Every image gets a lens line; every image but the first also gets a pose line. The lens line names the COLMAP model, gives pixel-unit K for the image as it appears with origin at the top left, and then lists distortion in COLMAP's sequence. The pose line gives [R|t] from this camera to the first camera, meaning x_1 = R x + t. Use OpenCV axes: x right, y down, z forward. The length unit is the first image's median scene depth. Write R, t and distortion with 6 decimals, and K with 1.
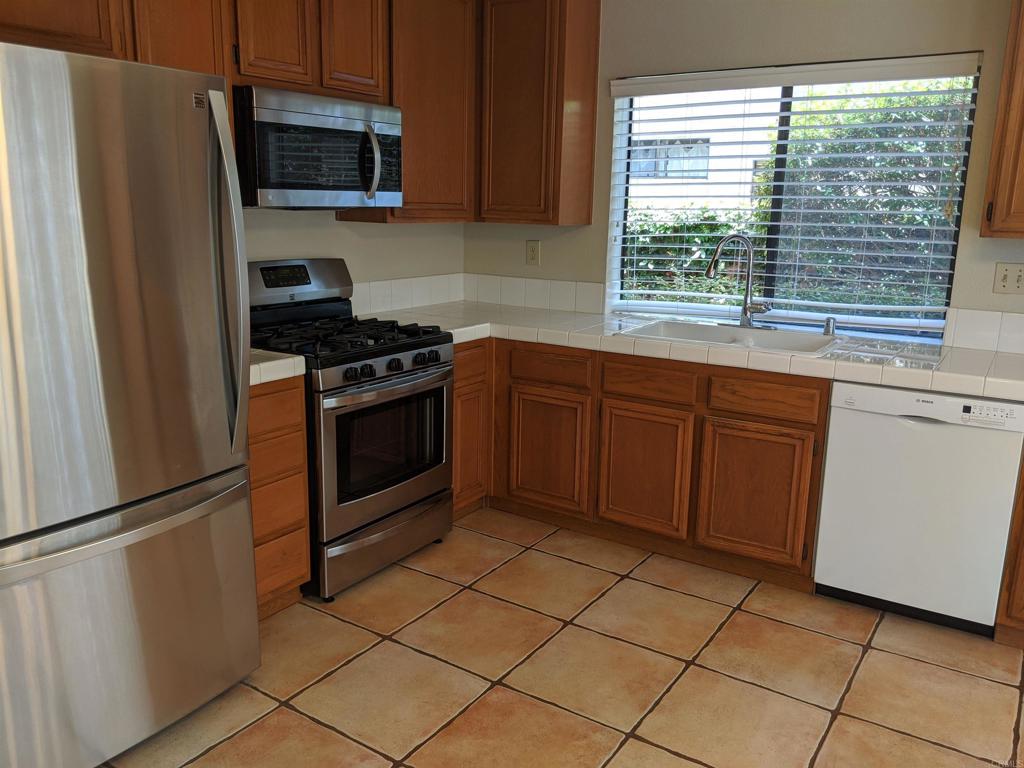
lens RADIAL K [[828.2, 0, 493.0], [0, 828.2, 388.2], [0, 0, 1]] dist [0.075649, -0.155494]
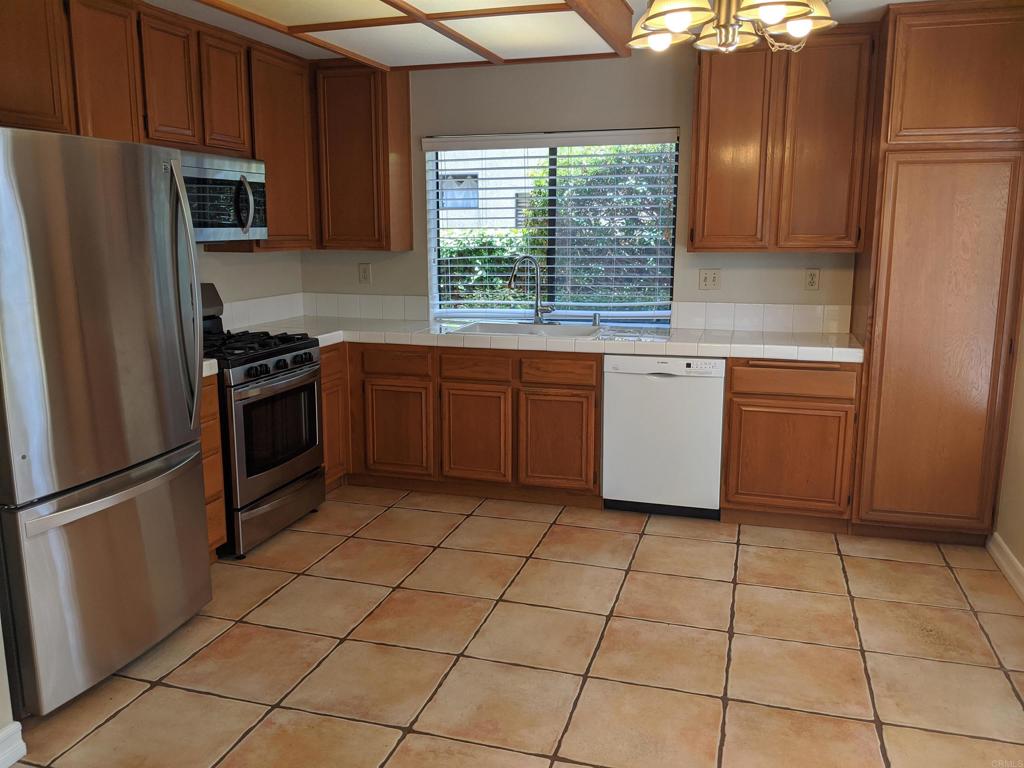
lens RADIAL K [[815.4, 0, 506.1], [0, 815.4, 368.7], [0, 0, 1]] dist [0.076227, -0.137592]
pose [[0.956026, -0.065561, 0.285862, -0.138981], [0.079699, 0.996091, -0.038094, 0.049261], [-0.282247, 0.059202, 0.957513, -0.262372]]
